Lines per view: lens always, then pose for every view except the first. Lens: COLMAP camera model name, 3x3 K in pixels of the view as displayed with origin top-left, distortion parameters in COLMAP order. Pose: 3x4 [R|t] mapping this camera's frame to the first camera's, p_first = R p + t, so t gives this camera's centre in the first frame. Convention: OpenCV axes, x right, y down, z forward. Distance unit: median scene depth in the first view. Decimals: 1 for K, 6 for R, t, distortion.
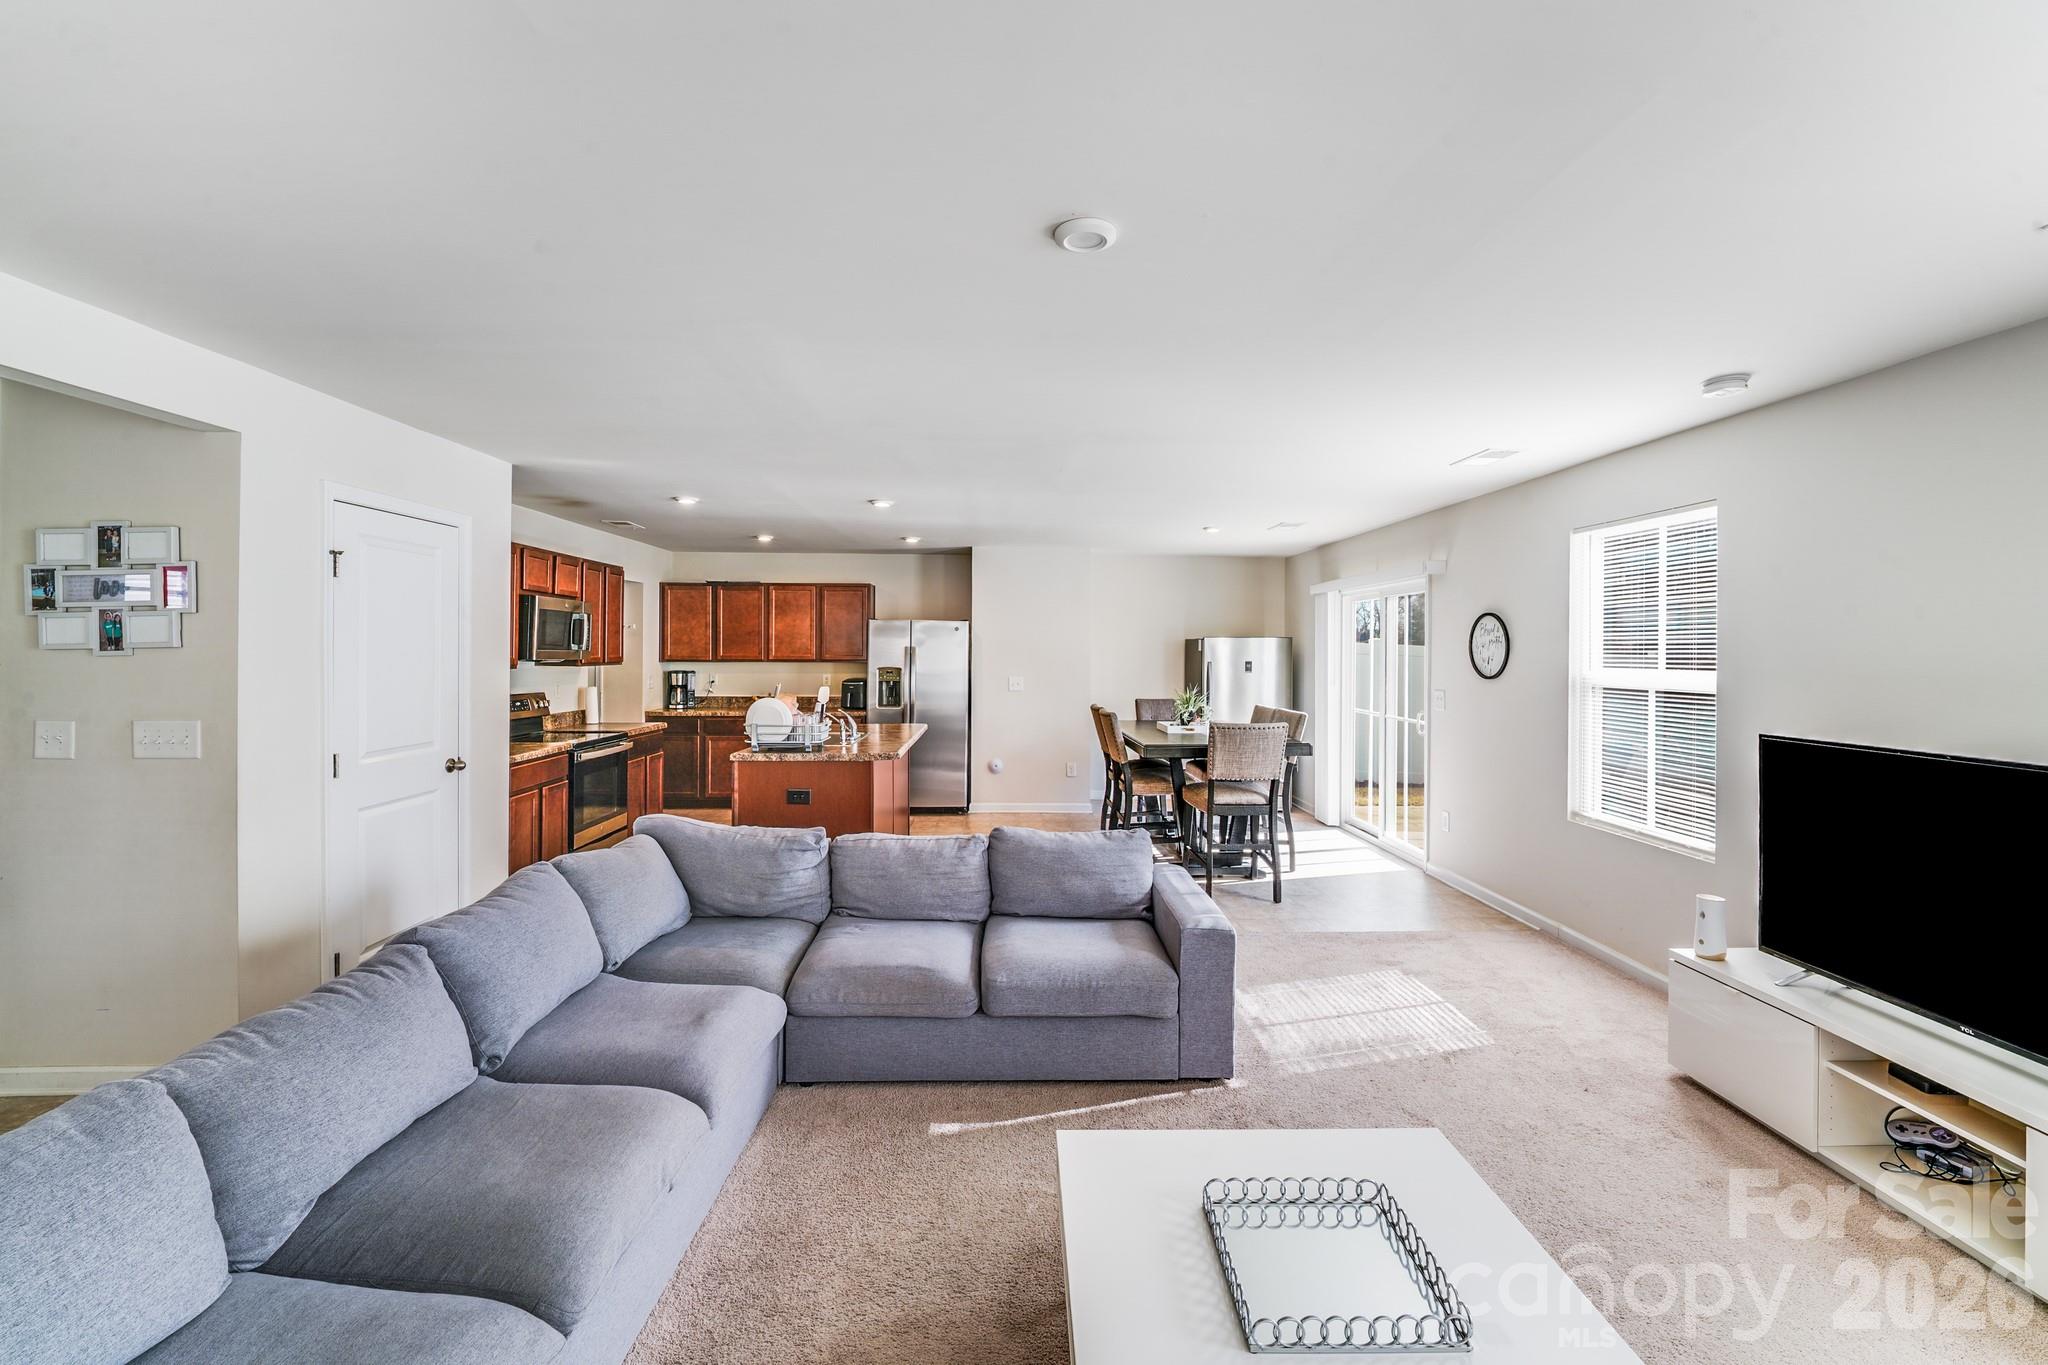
lens RADIAL K [[849.5, 0, 1024.3], [0, 849.5, 652.9], [0, 0, 1]] dist [-0.003964, -0.000583]
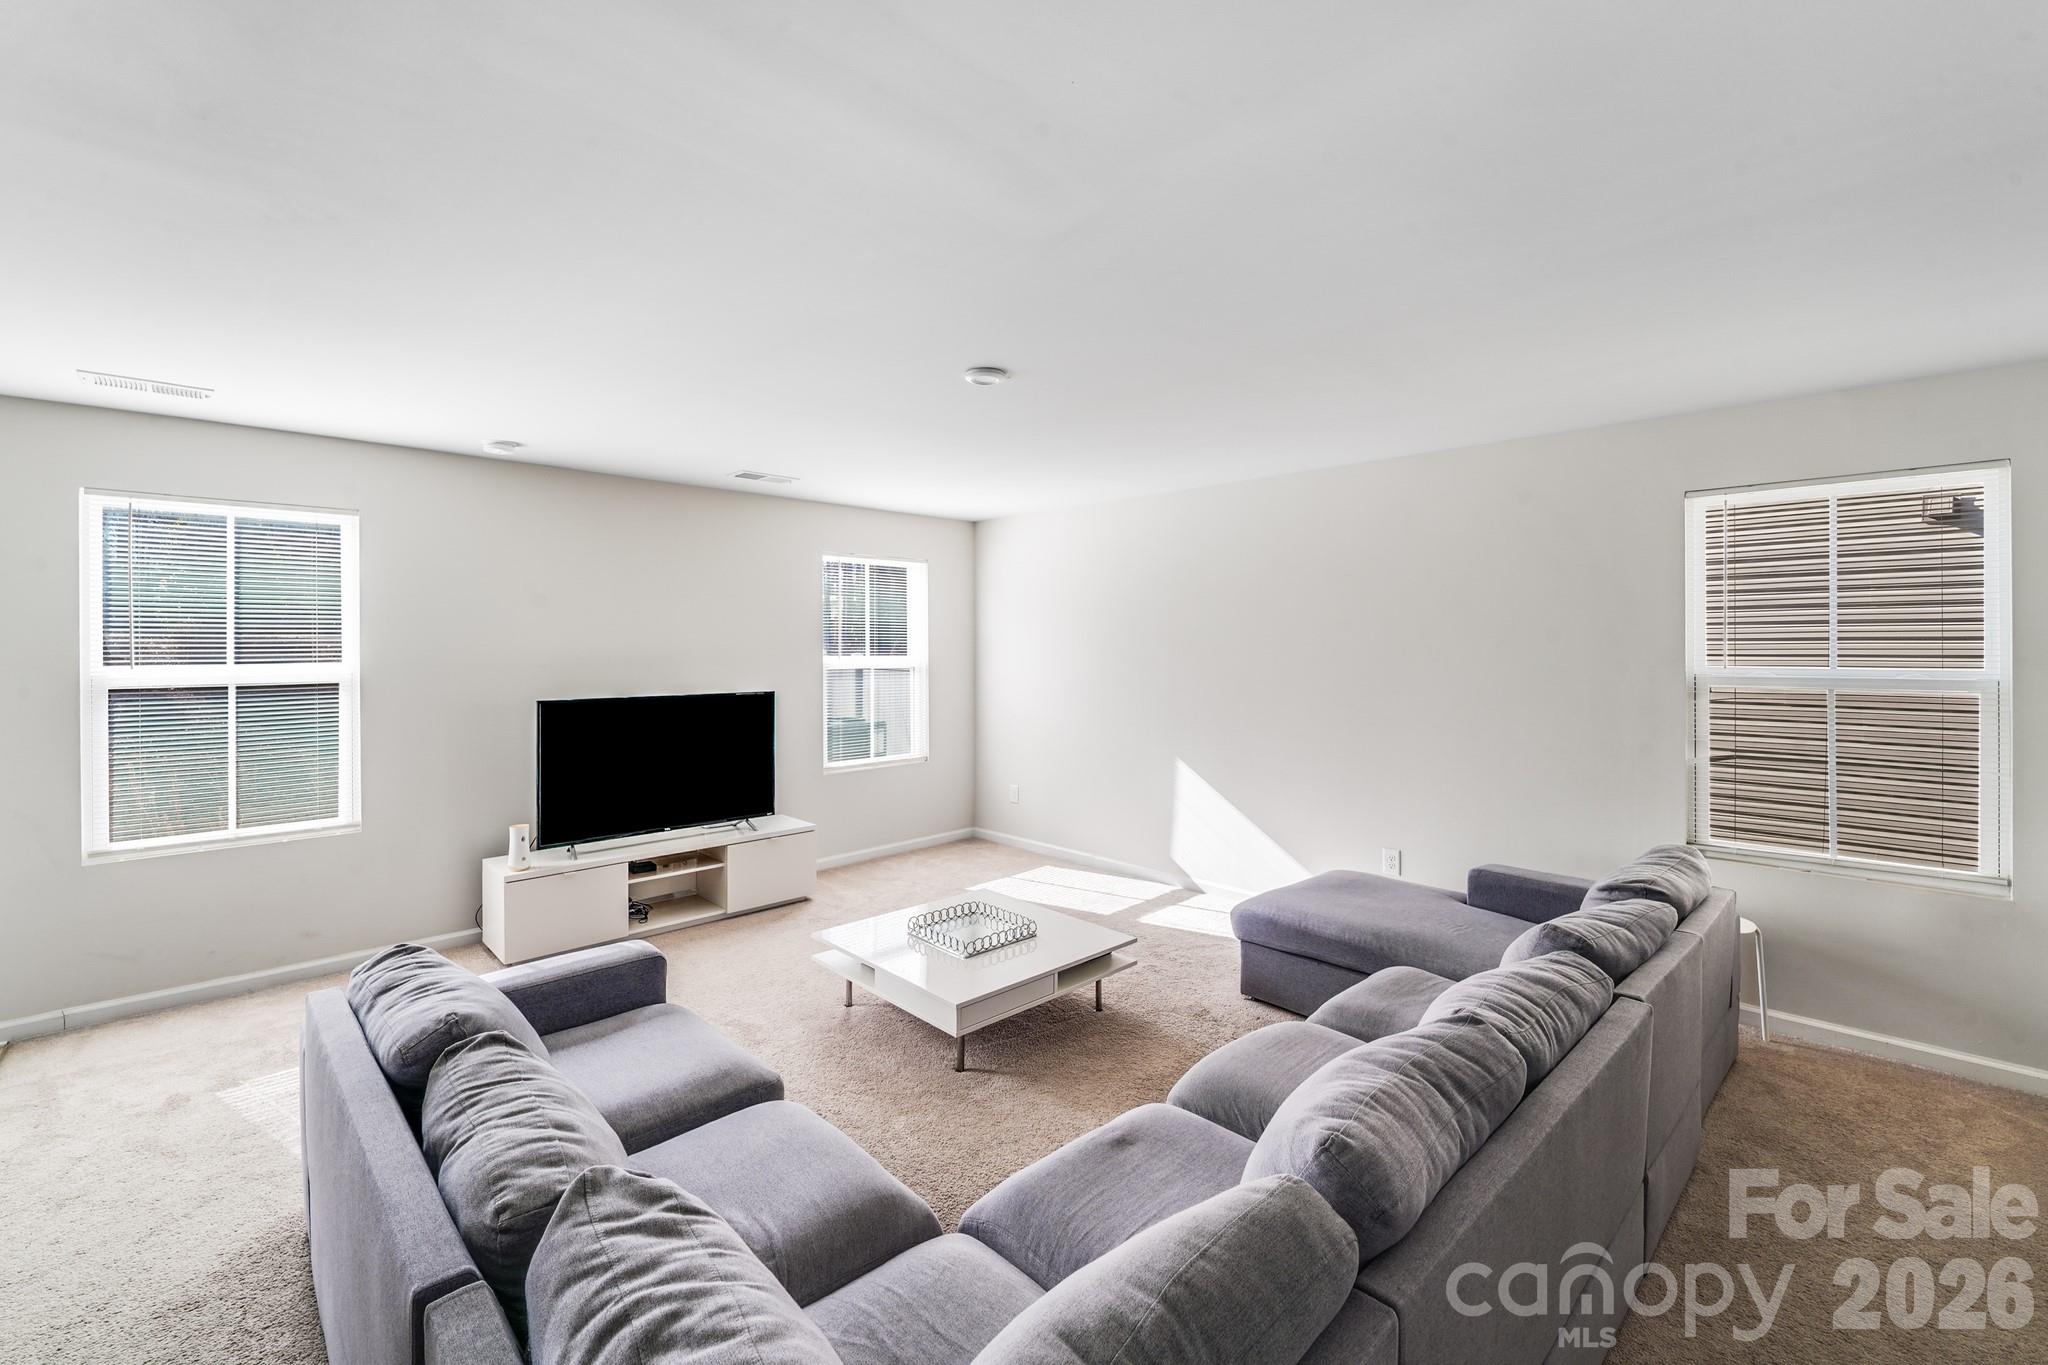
lens RADIAL K [[856.9, 0, 1016.1], [0, 856.9, 638.8], [0, 0, 1]] dist [-0.006887, -0.000267]
pose [[-0.677105, 0.000222, 0.735886, -0.369124], [0.001103, 0.999999, 0.000713, -0.005326], [-0.735885, 0.001295, -0.677105, 0.670828]]
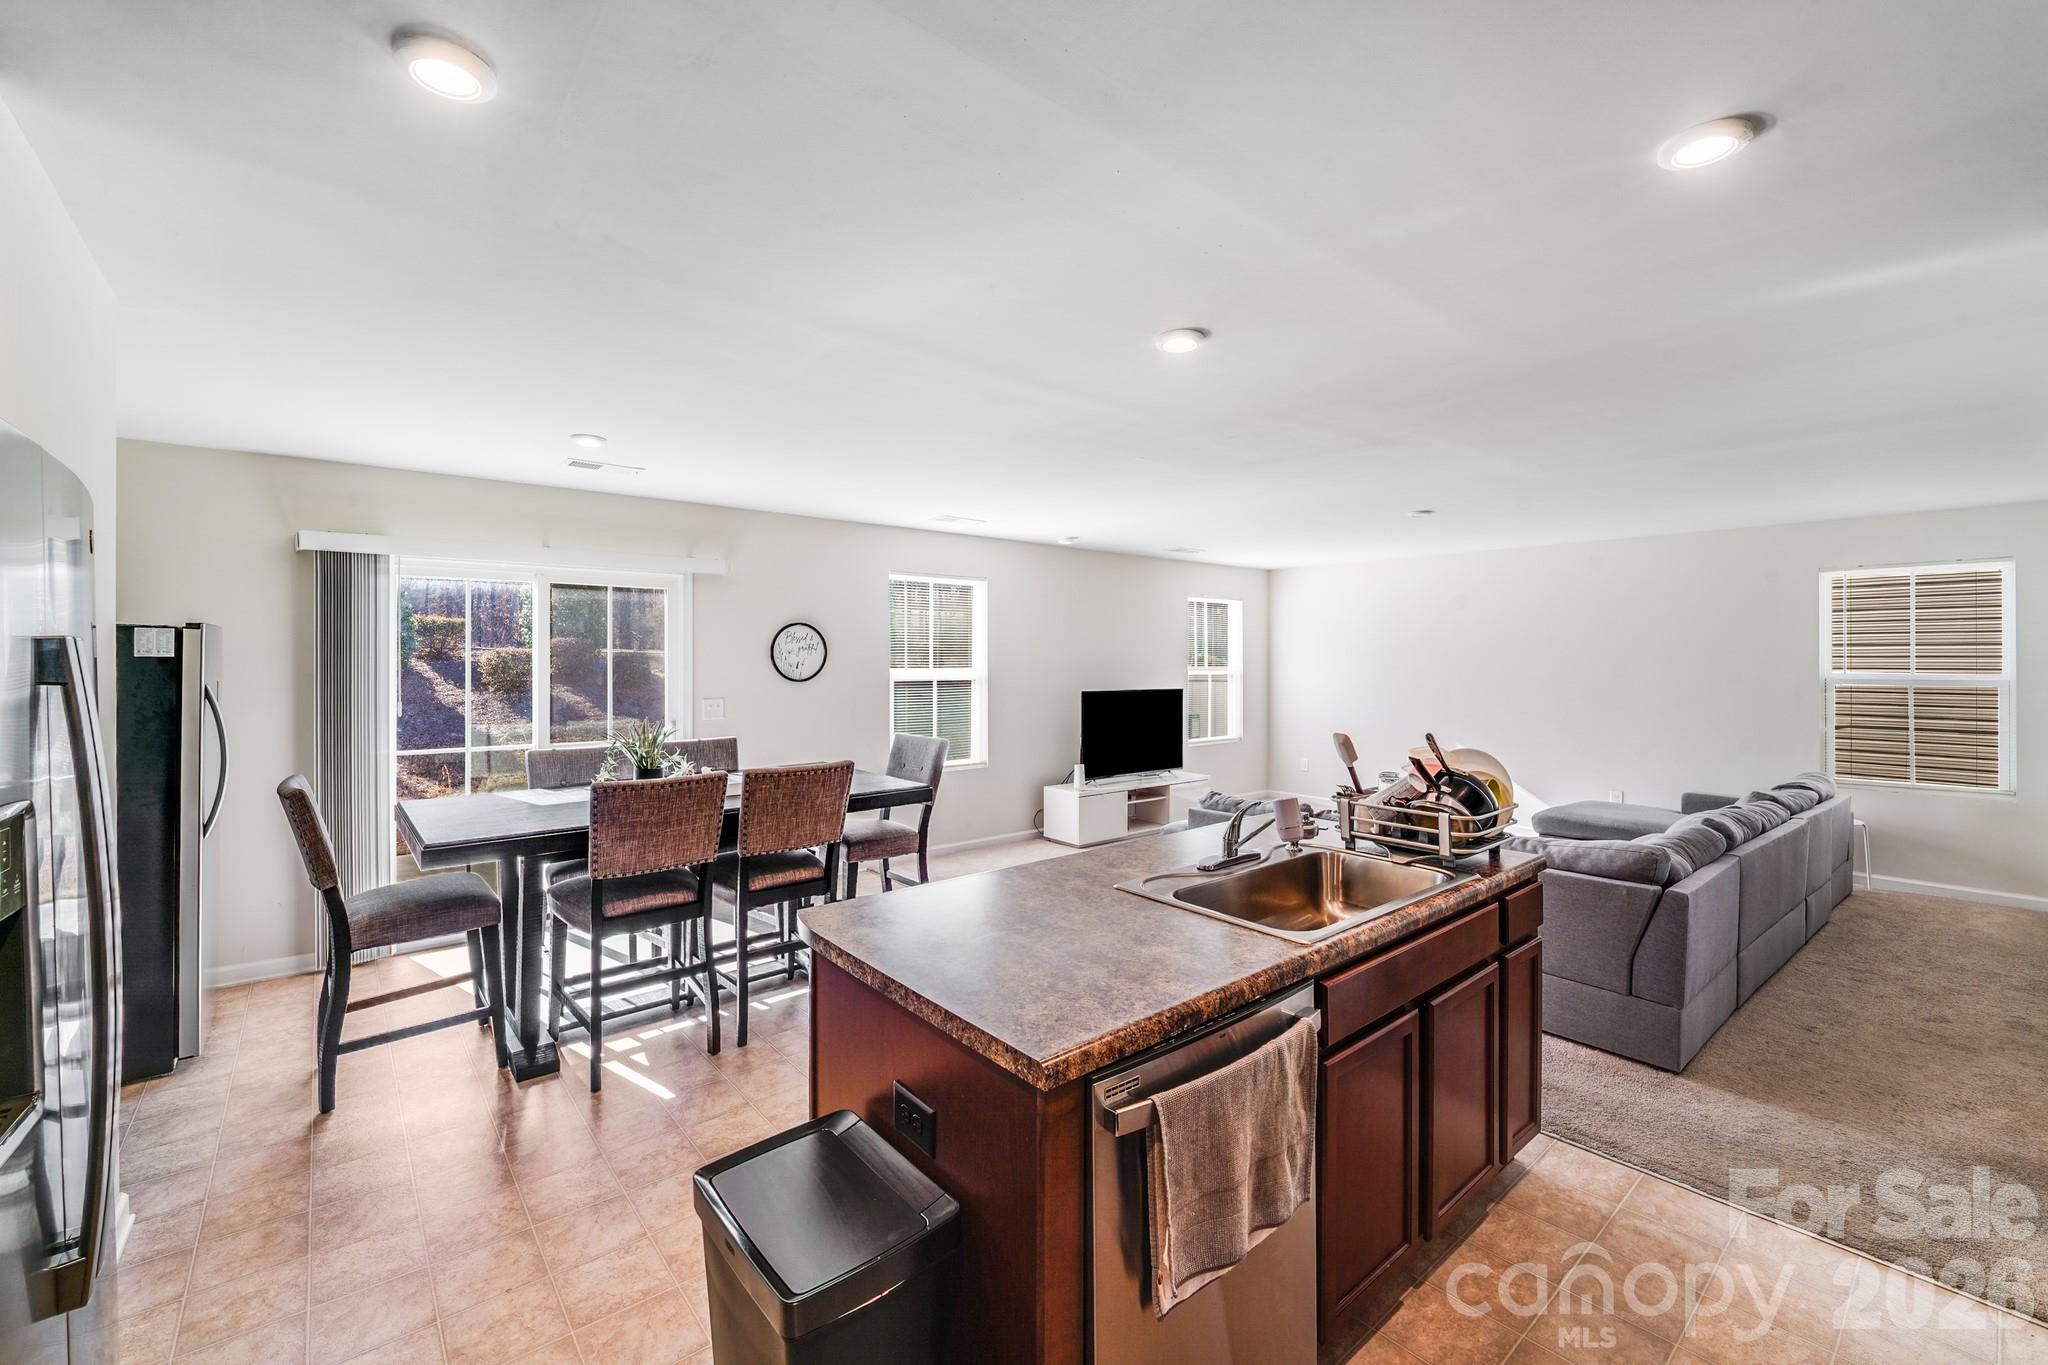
lens RADIAL K [[849.5, 0, 1024.3], [0, 849.5, 652.9], [0, 0, 1]] dist [-0.003964, -0.000583]
pose [[-0.618897, -0.002570, 0.785468, -0.449202], [-0.002077, 0.999997, 0.001635, -0.008263], [-0.785469, -0.000620, -0.618900, 1.267618]]
